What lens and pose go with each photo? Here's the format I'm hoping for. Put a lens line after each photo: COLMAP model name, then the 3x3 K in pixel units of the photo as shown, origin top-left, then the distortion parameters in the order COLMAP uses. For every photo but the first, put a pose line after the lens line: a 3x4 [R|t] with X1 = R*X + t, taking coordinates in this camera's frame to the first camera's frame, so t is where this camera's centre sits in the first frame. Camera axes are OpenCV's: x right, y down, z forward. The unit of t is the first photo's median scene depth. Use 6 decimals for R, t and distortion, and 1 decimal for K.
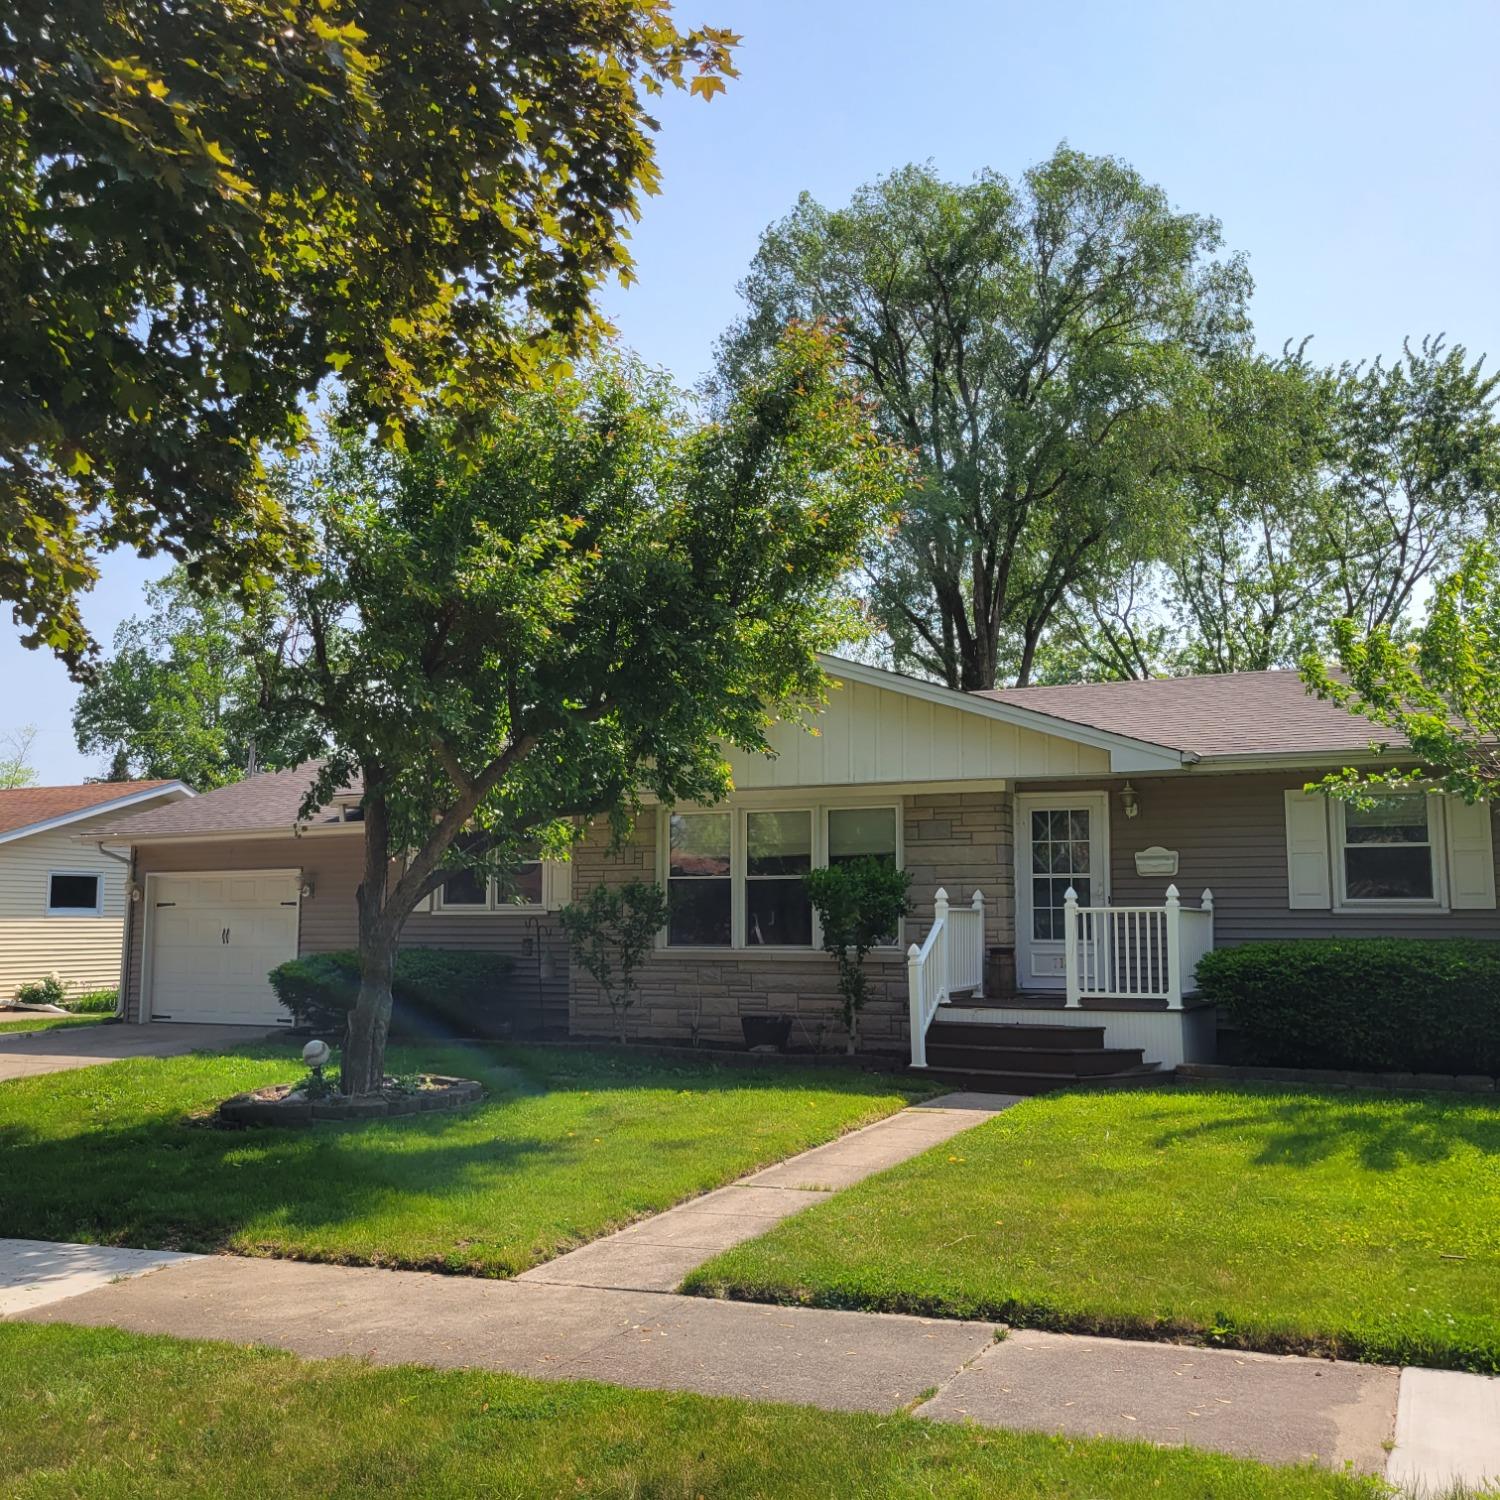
lens RADIAL K [[1467.6, 0, 750.0], [0, 1467.6, 750.0], [0, 0, 1]] dist [0.057315, -0.001754]
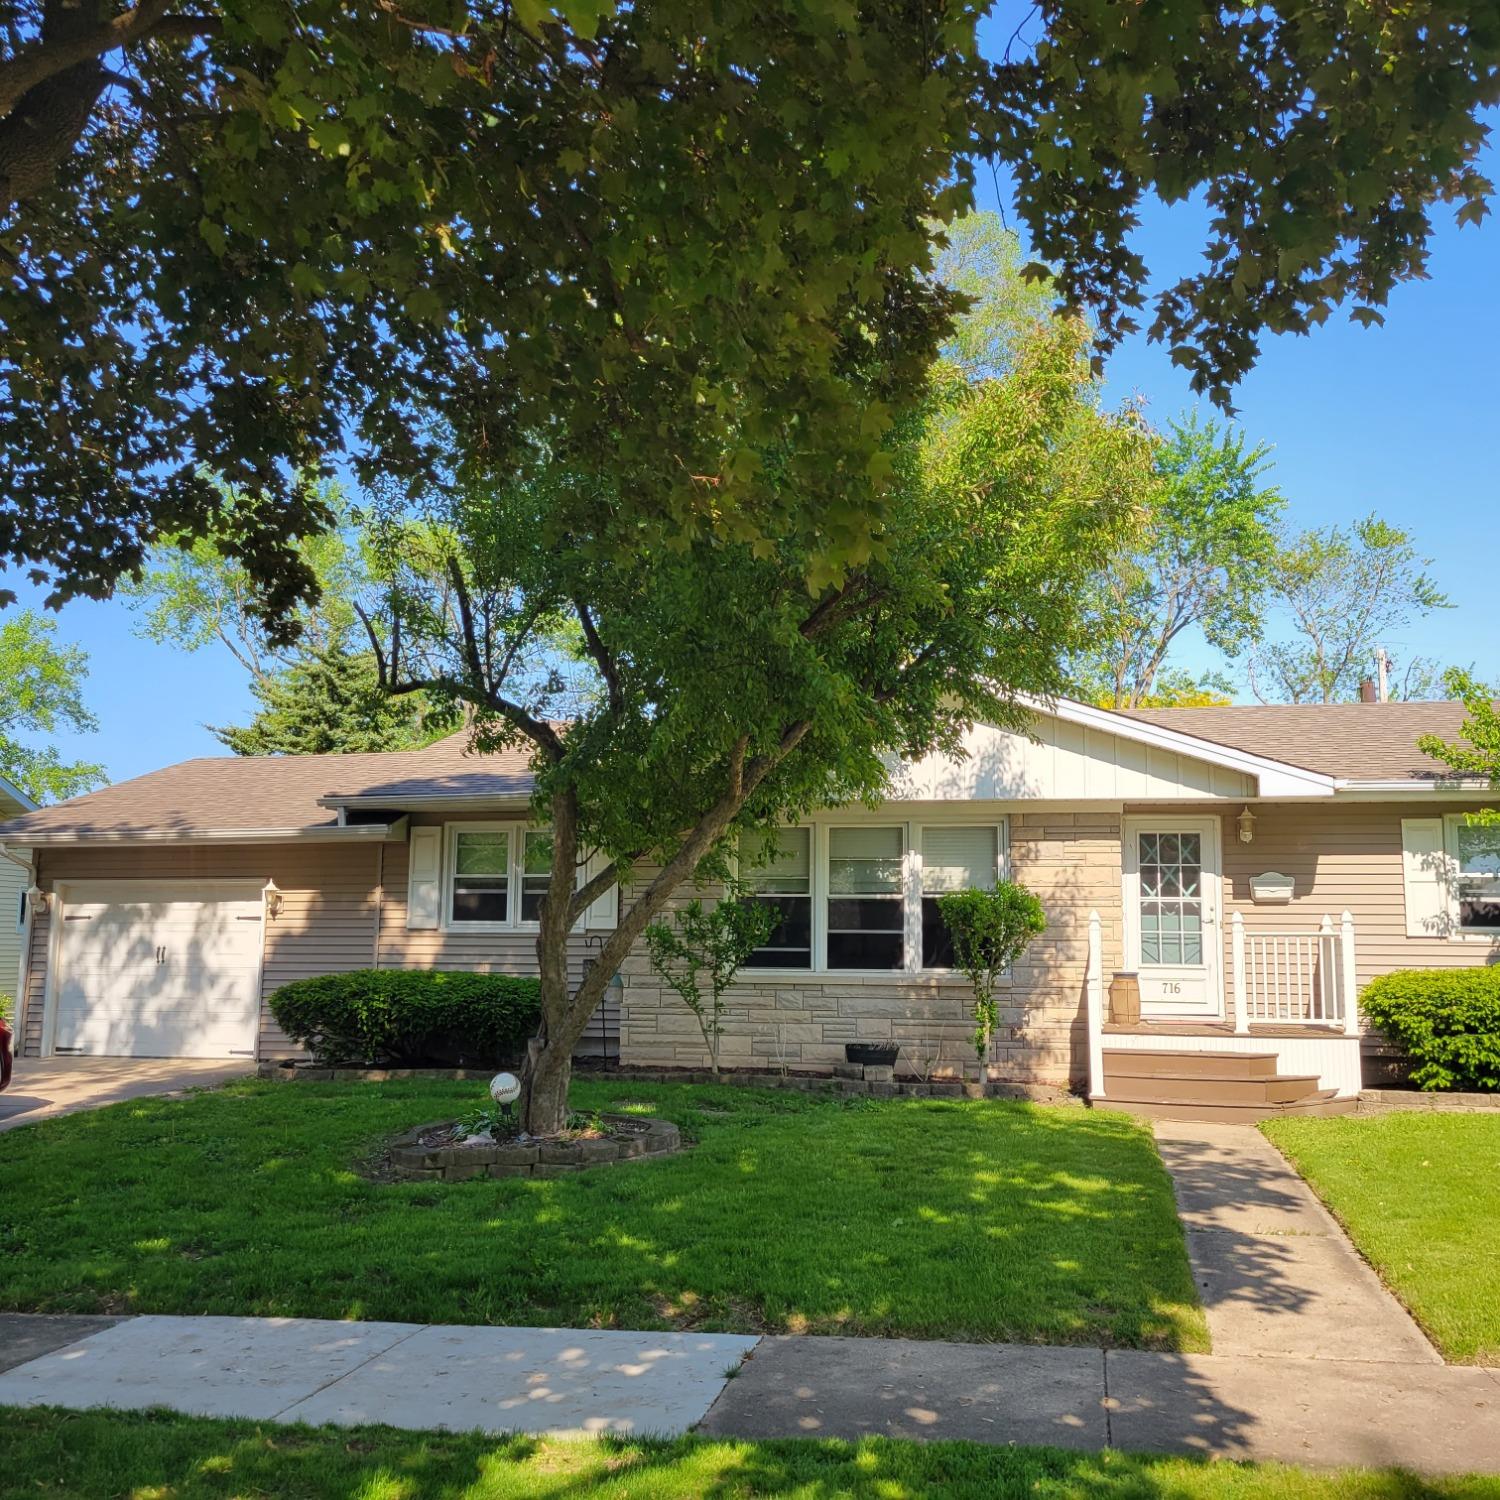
lens RADIAL K [[1467.6, 0, 750.0], [0, 1467.6, 750.0], [0, 0, 1]] dist [0.057315, -0.001754]
pose [[0.971818, 0.041431, 0.232063, -0.301708], [-0.037134, 0.999049, -0.022860, 0.017976], [-0.232790, 0.013598, 0.972432, 0.101367]]
